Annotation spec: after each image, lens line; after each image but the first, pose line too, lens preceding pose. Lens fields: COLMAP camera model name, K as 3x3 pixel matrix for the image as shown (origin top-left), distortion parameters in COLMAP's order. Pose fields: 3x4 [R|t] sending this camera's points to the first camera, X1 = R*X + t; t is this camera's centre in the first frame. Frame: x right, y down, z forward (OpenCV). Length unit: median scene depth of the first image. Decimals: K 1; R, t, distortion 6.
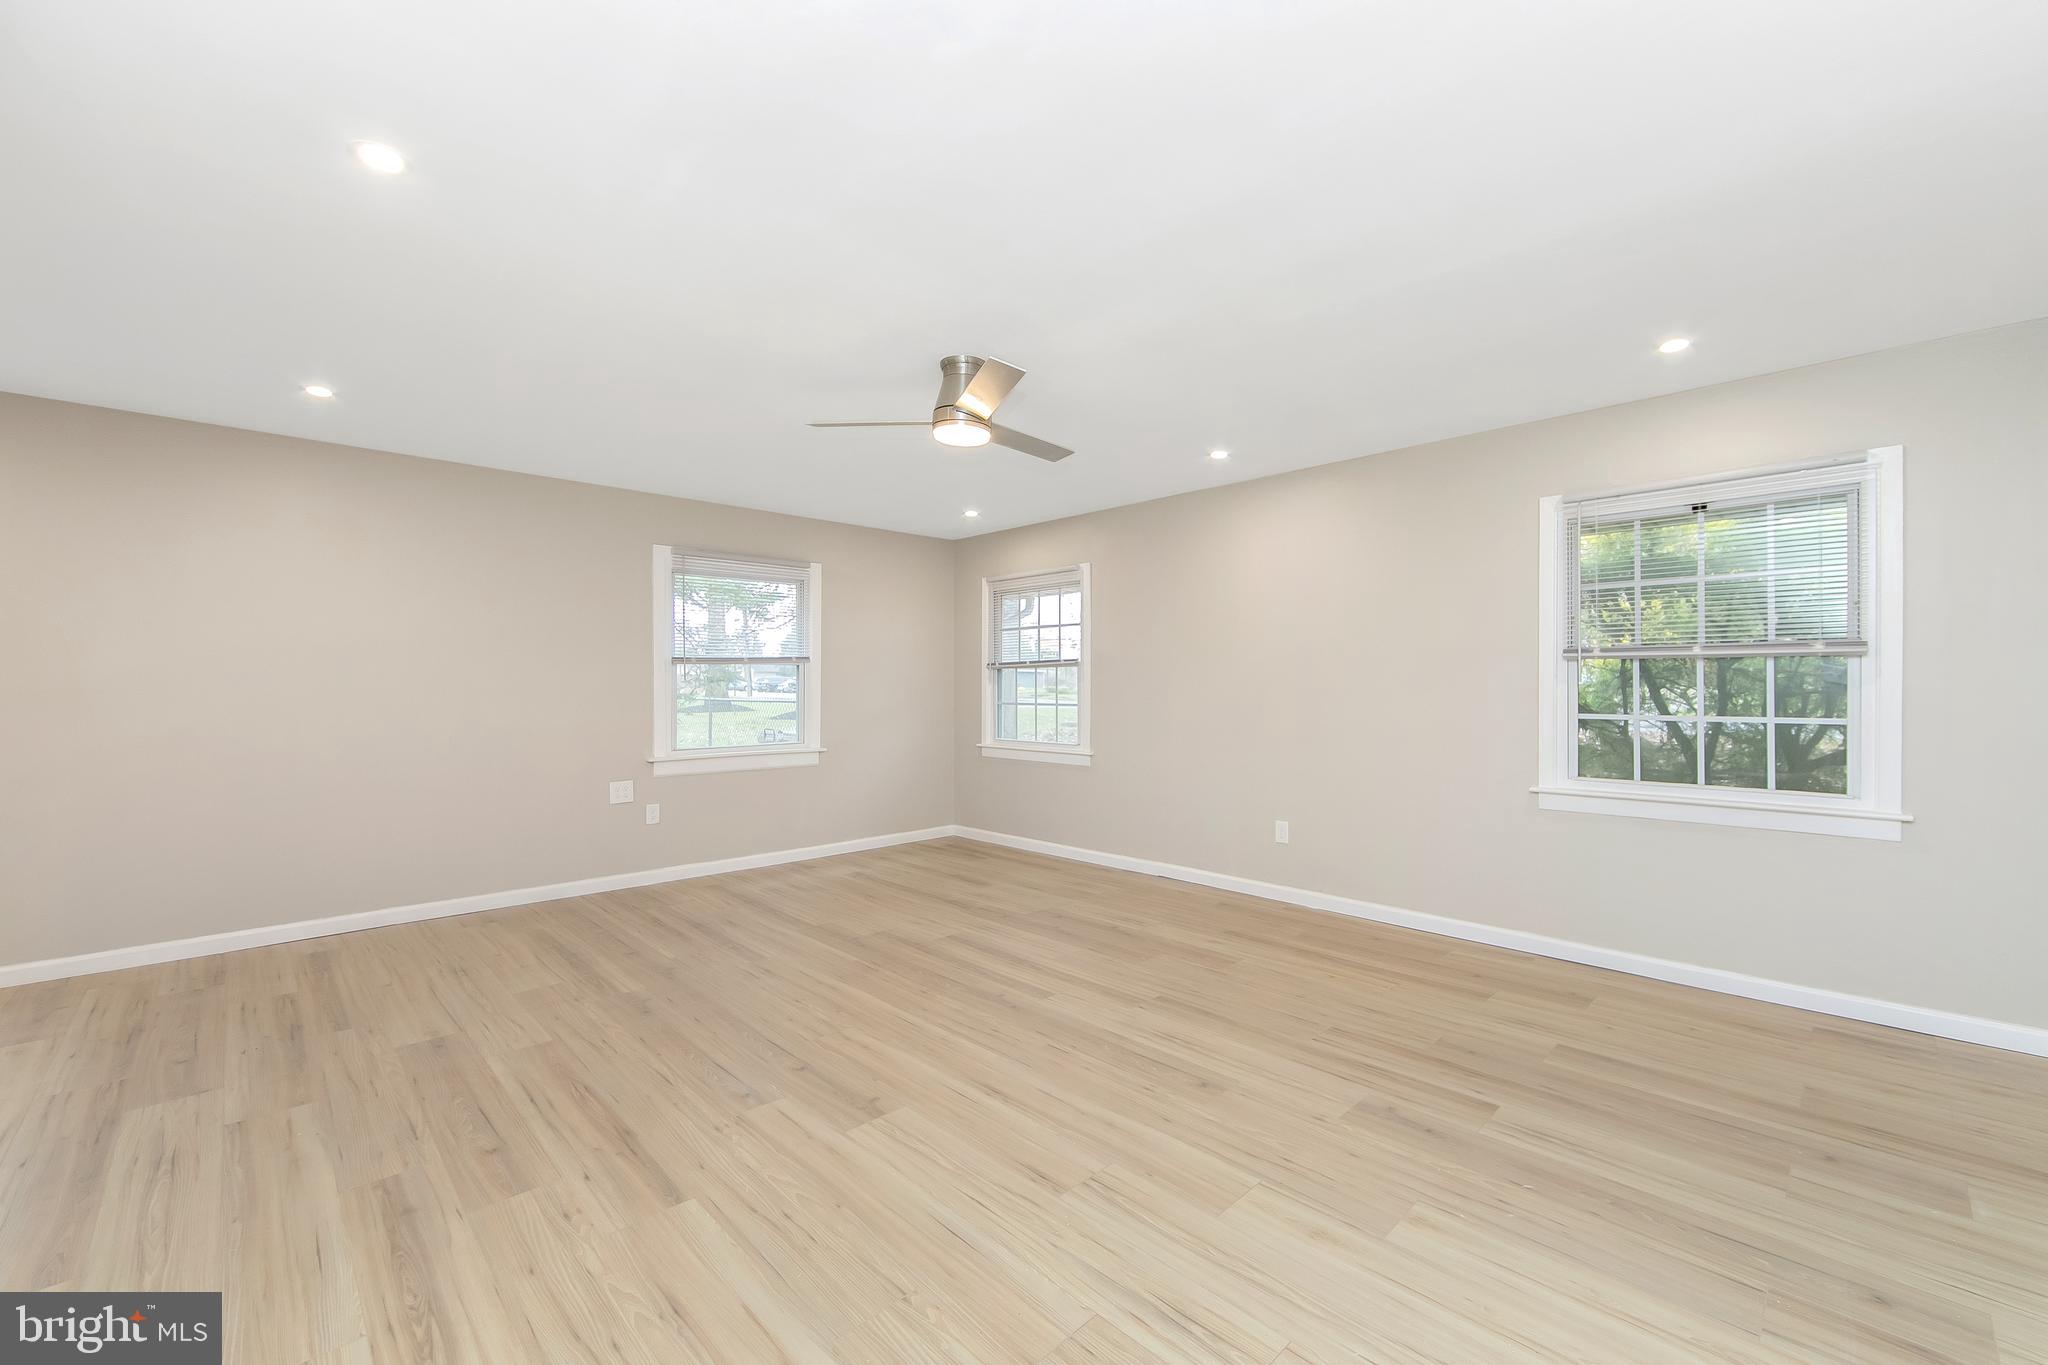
lens RADIAL K [[811.8, 0, 1024.0], [0, 811.8, 682.5], [0, 0, 1]] dist [-0.002983, -0.000376]
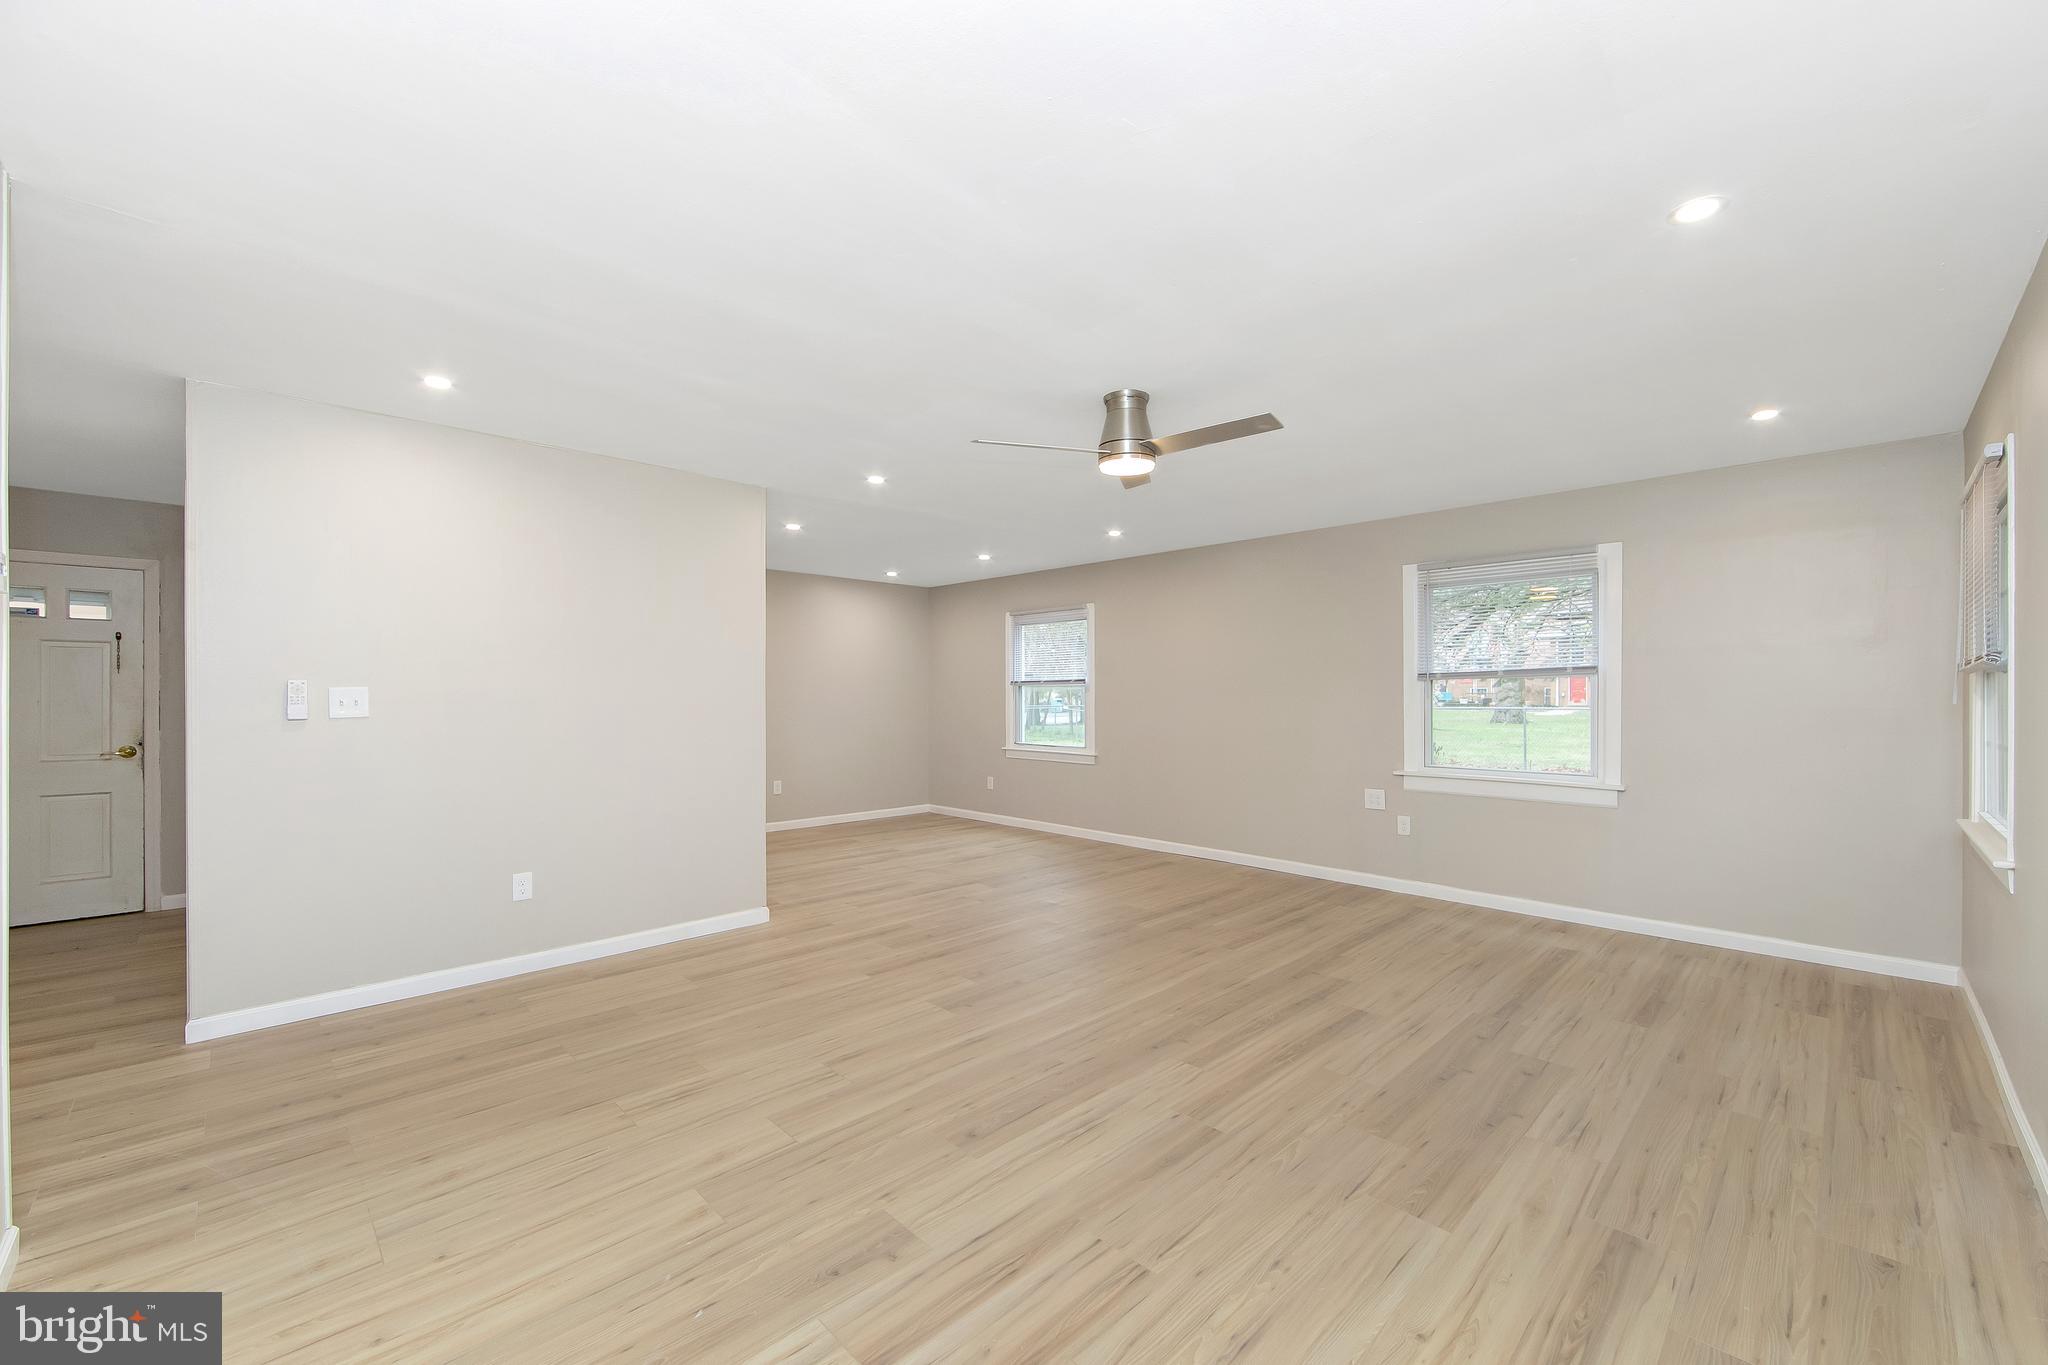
lens RADIAL K [[810.5, 0, 1040.6], [0, 810.5, 701.0], [0, 0, 1]] dist [-0.001421, 0.000070]
pose [[0.021740, 0.009734, -0.999716, 0.900899], [0.004789, 0.999940, 0.009840, -0.014550], [0.999752, -0.005001, 0.021692, 0.823538]]
